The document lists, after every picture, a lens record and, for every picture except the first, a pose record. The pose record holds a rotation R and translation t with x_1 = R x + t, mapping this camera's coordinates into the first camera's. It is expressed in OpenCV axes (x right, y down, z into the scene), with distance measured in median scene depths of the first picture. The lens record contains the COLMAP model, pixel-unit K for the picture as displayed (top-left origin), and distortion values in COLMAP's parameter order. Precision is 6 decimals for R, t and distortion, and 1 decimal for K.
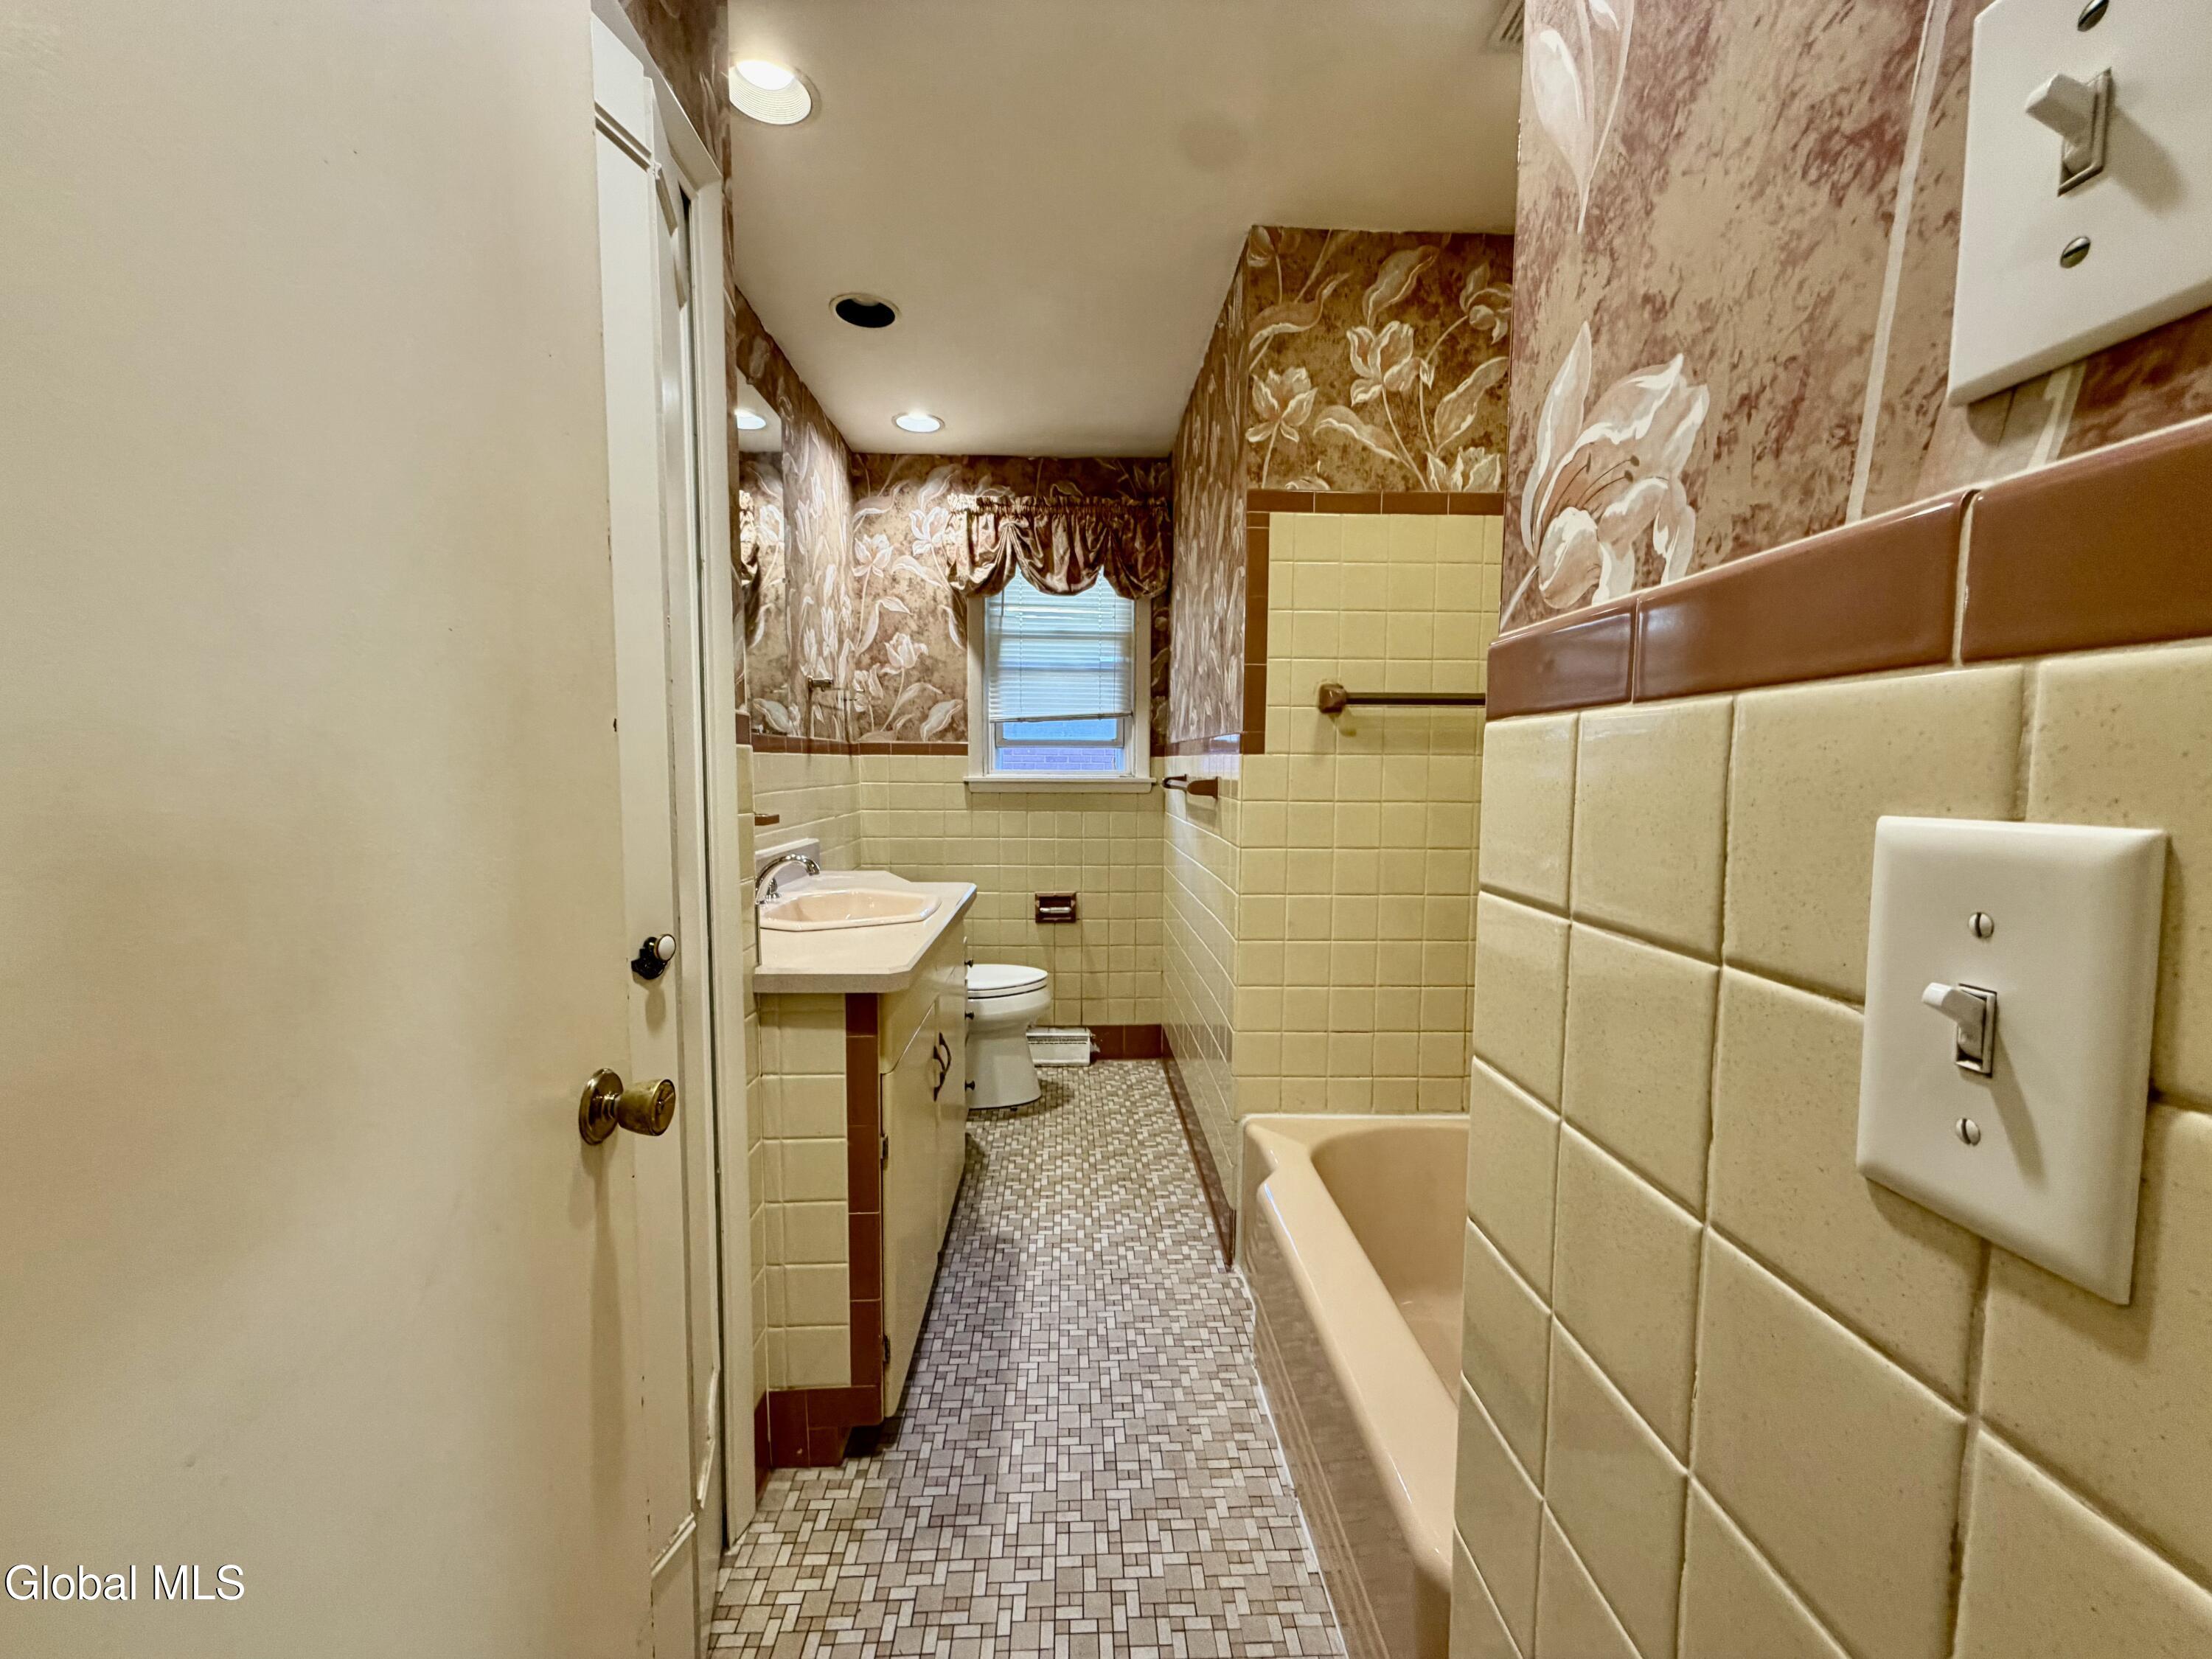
lens RADIAL K [[881.9, 0, 1101.8], [0, 881.9, 831.3], [0, 0, 1]] dist [-0.000296, -0.000020]
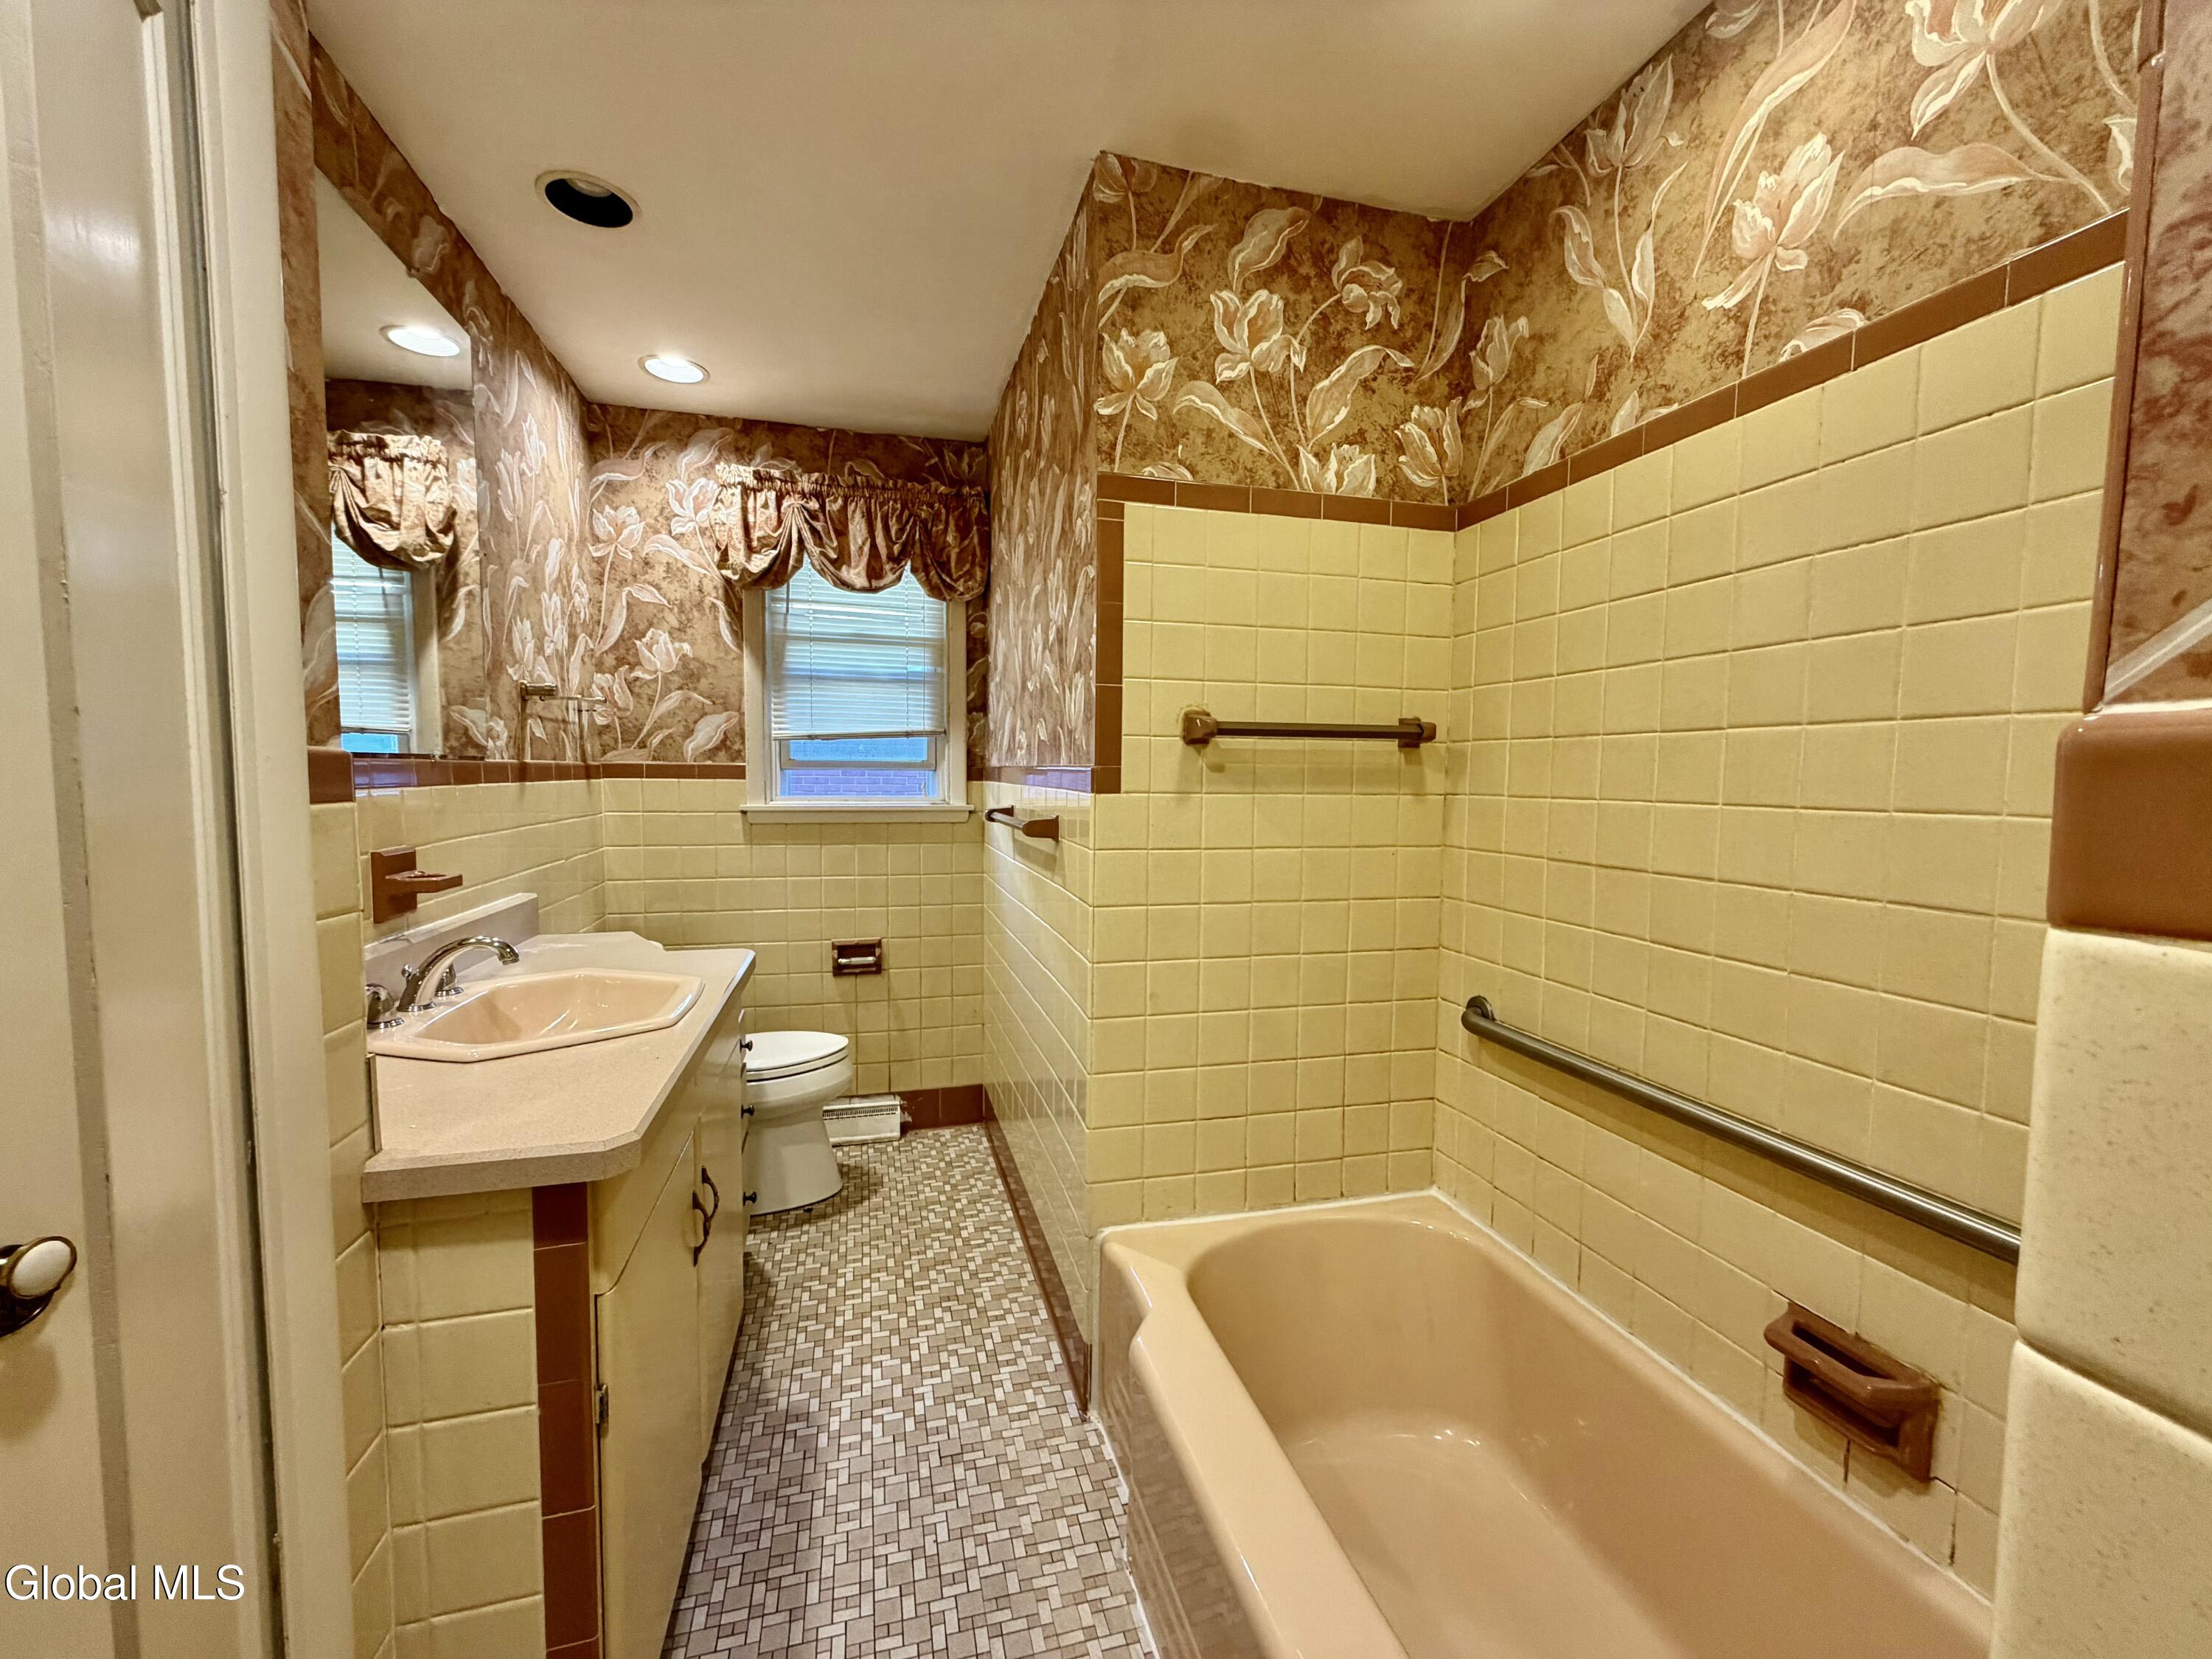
lens RADIAL K [[881.9, 0, 1101.8], [0, 881.9, 831.3], [0, 0, 1]] dist [-0.000296, -0.000020]
pose [[0.974909, -0.011421, 0.222309, -0.012336], [0.013097, 0.999896, -0.006066, -0.034132], [-0.222216, 0.008826, 0.974957, 0.142938]]
